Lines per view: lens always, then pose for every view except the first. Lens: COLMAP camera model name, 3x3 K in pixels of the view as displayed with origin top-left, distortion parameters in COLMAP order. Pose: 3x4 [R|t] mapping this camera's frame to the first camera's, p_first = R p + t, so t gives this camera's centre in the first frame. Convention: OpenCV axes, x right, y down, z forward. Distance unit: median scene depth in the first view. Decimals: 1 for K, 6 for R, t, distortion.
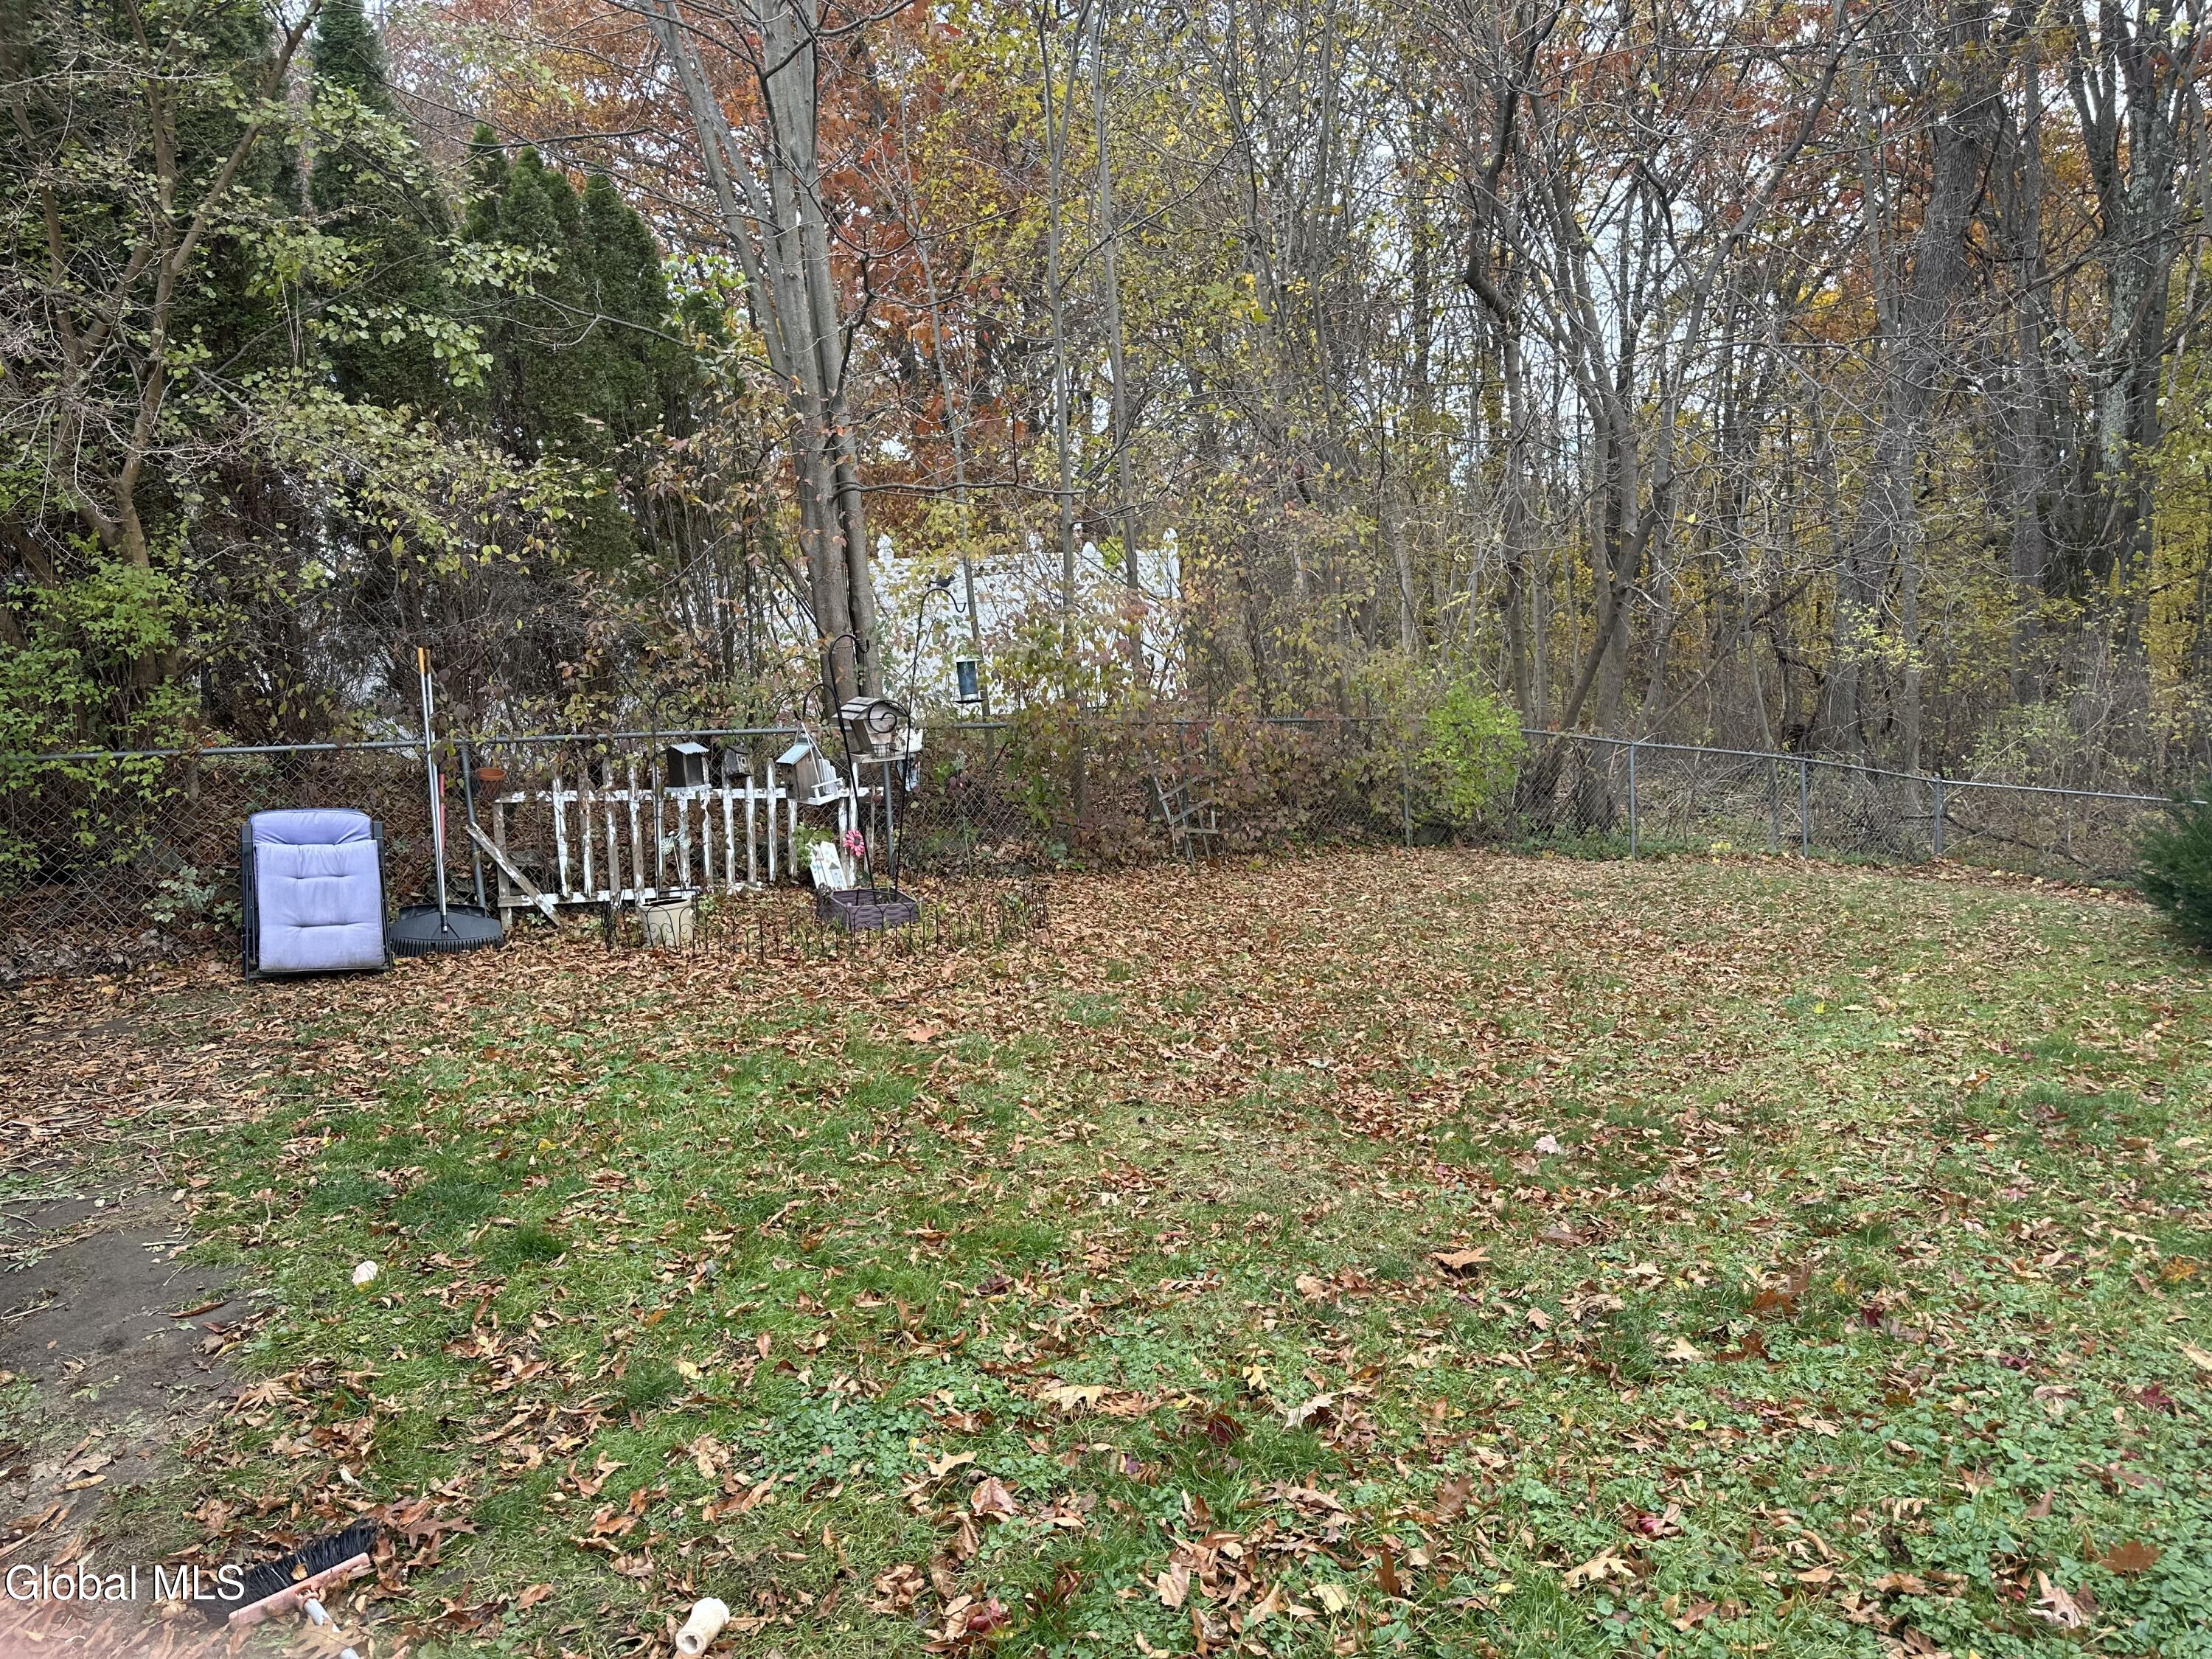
lens RADIAL K [[1559.6, 0, 1106.0], [0, 1559.6, 829.5], [0, 0, 1]] dist [0.025420, -0.029674]
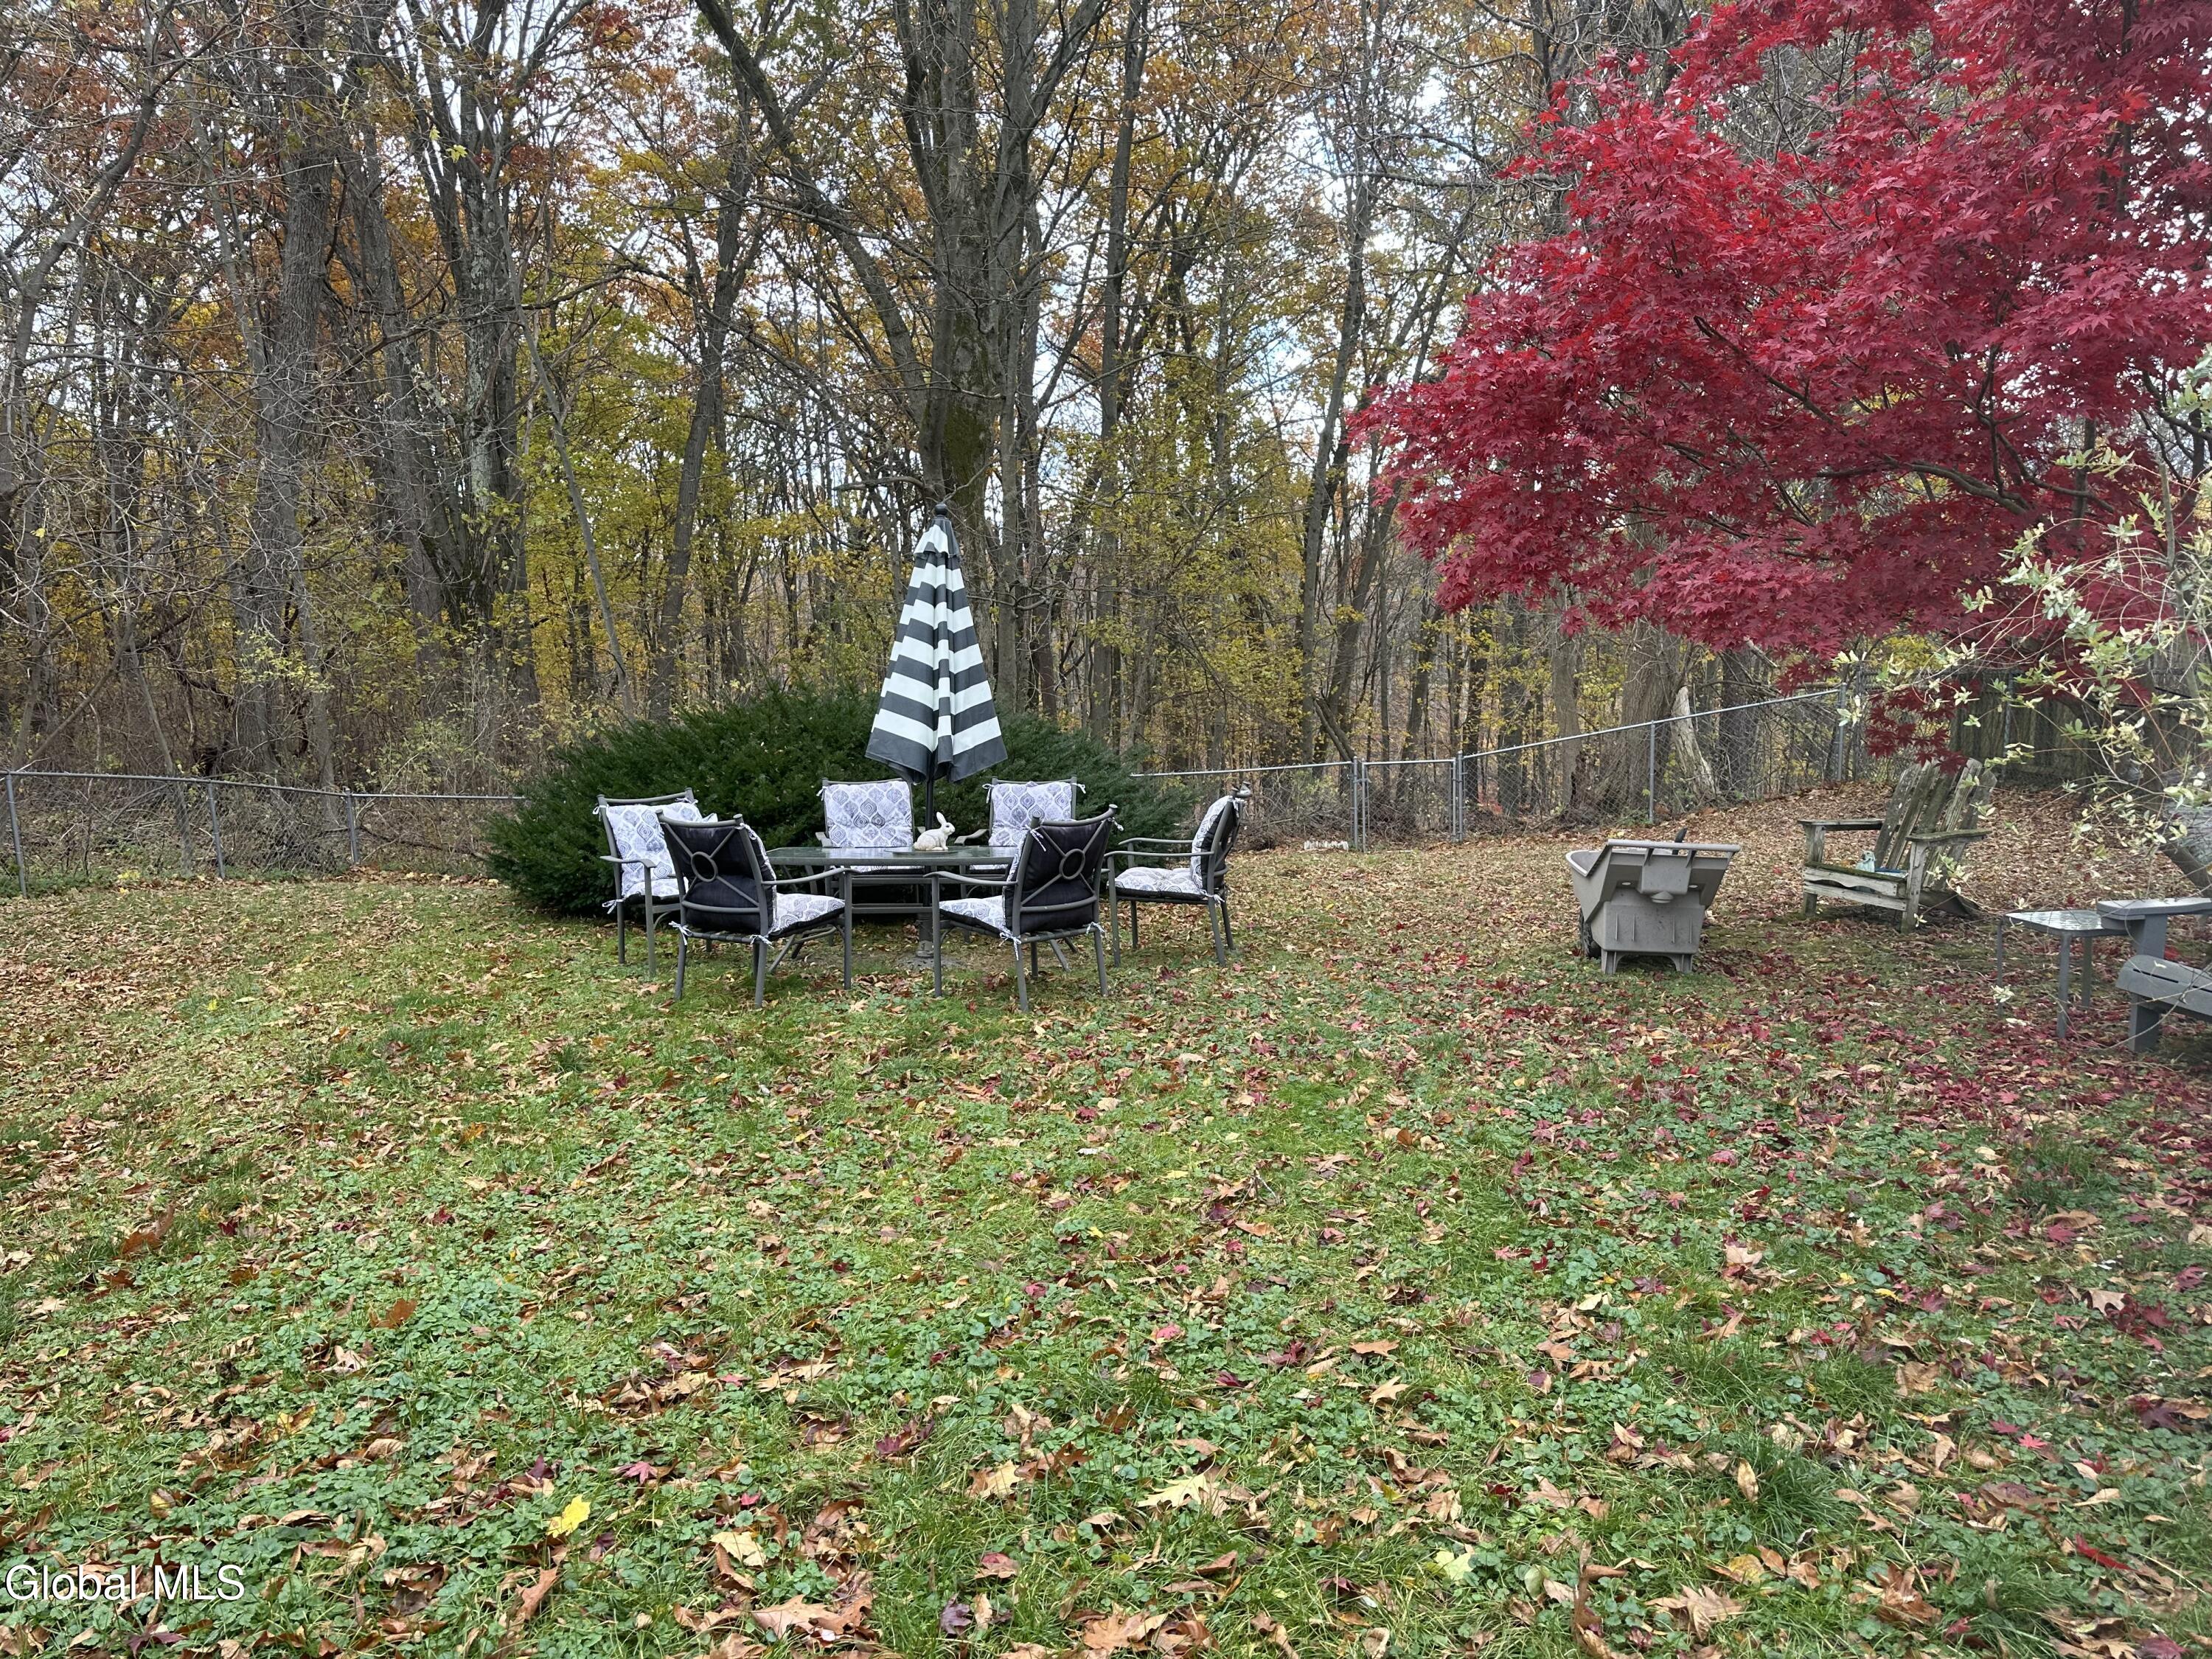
lens RADIAL K [[1559.6, 0, 1106.0], [0, 1559.6, 829.5], [0, 0, 1]] dist [0.025420, -0.029674]
pose [[0.602200, -0.079395, 0.794388, -0.019906], [0.091110, 0.995376, 0.030415, 0.024001], [-0.793130, 0.054061, 0.606649, -0.176191]]
